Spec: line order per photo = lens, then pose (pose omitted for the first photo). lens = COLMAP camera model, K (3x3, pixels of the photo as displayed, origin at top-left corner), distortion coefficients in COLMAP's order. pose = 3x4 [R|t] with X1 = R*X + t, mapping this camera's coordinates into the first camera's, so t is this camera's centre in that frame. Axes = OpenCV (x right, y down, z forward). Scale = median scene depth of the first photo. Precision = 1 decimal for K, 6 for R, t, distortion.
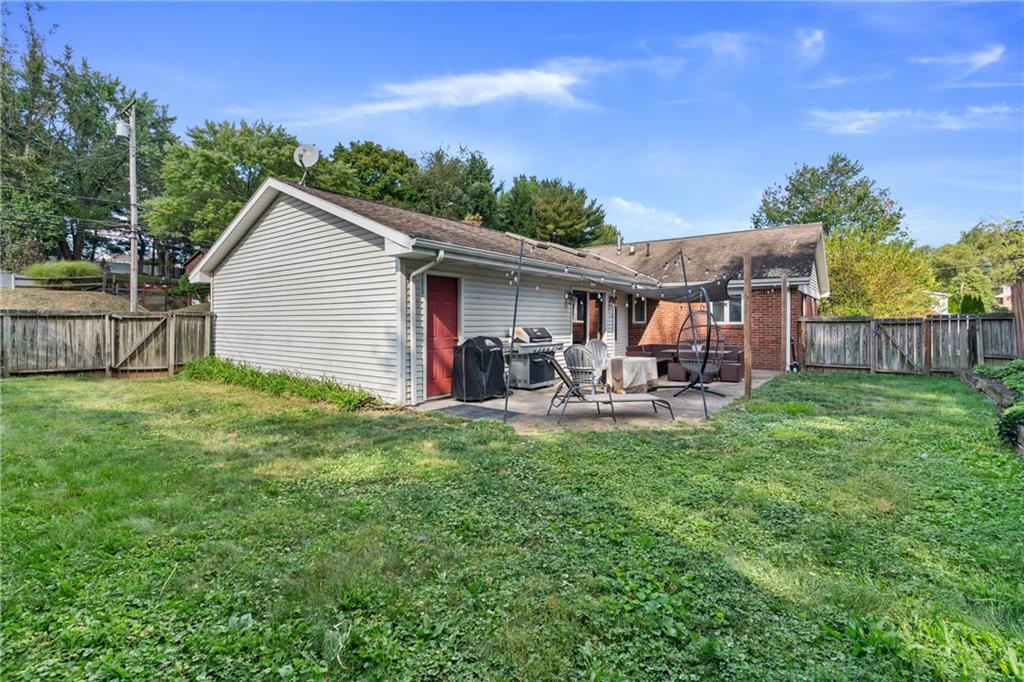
lens RADIAL K [[465.4, 0, 511.2], [0, 465.4, 324.3], [0, 0, 1]] dist [-0.009995, 0.002270]
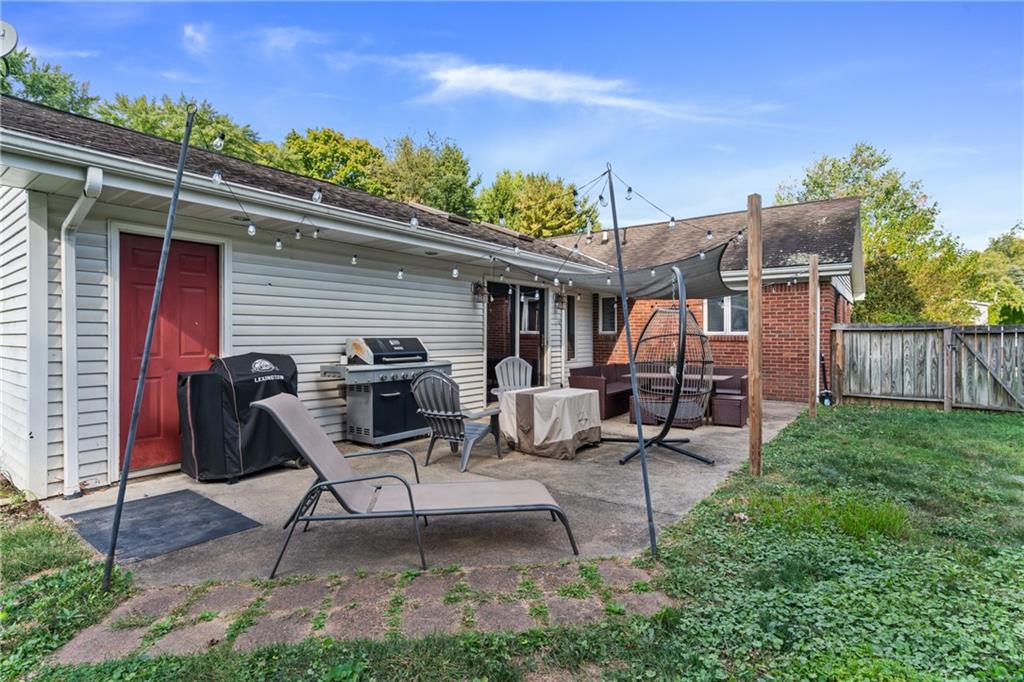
lens RADIAL K [[496.6, 0, 511.2], [0, 496.6, 340.5], [0, 0, 1]] dist [-0.006093, 0.001022]
pose [[0.999966, 0.000717, 0.008232, 0.135022], [-0.000755, 0.999989, 0.004717, 0.004994], [-0.008229, -0.004723, 0.999955, 0.260517]]
